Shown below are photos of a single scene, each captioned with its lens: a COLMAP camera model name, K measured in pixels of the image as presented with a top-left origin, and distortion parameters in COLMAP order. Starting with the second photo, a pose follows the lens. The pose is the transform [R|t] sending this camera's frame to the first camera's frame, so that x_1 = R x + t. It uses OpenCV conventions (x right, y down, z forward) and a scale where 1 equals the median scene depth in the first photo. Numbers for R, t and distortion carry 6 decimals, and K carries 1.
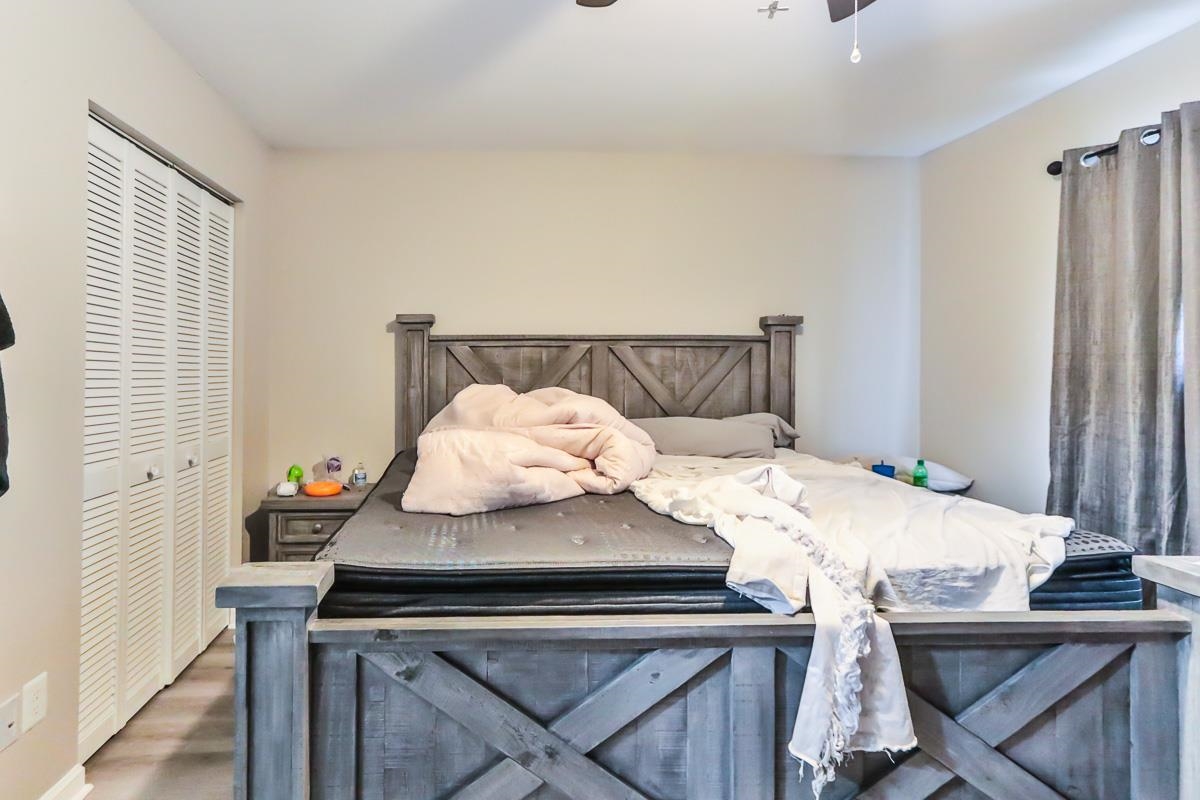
lens RADIAL K [[644.9, 0, 522.8], [0, 644.9, 365.8], [0, 0, 1]] dist [0.002538, 0.000608]
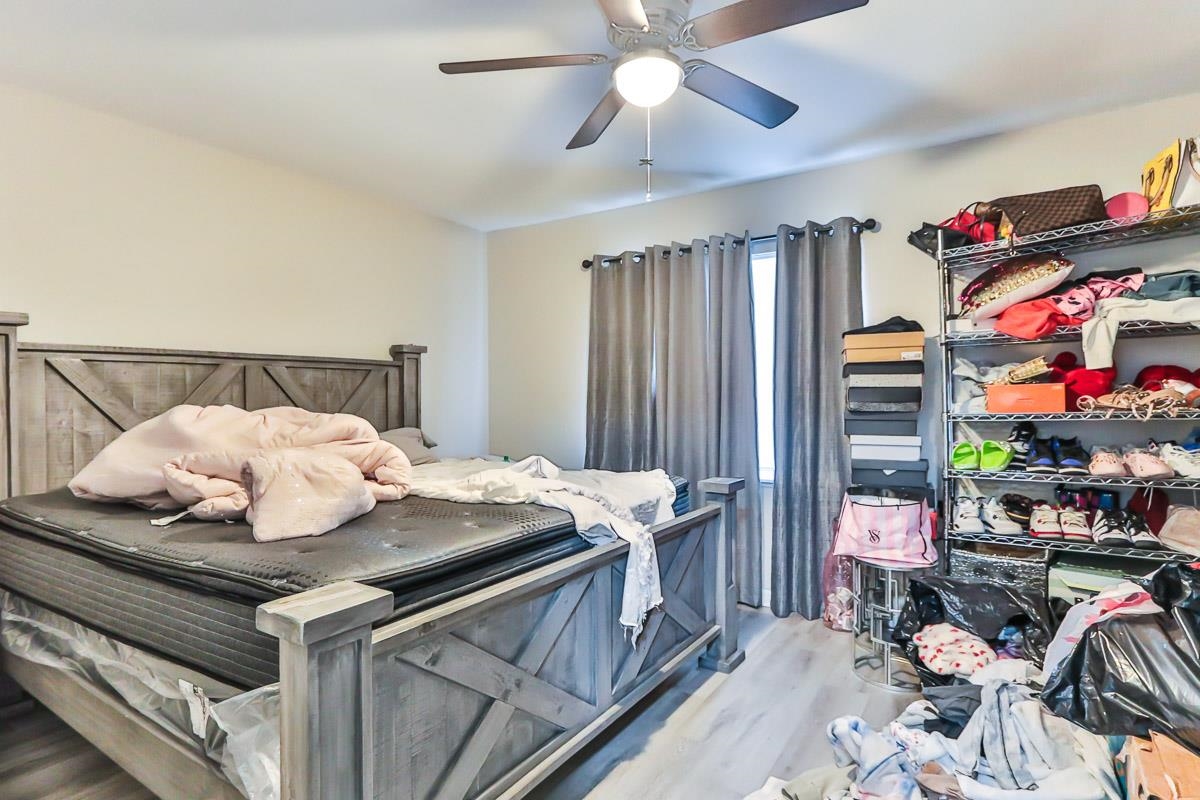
lens RADIAL K [[626.3, 0, 588.2], [0, 626.3, 404.4], [0, 0, 1]] dist [0.001114, -0.000005]
pose [[0.588846, -0.016386, 0.808079, -0.518094], [0.000573, 0.999803, 0.019857, 0.013053], [-0.808245, -0.011229, 0.588739, 0.097158]]
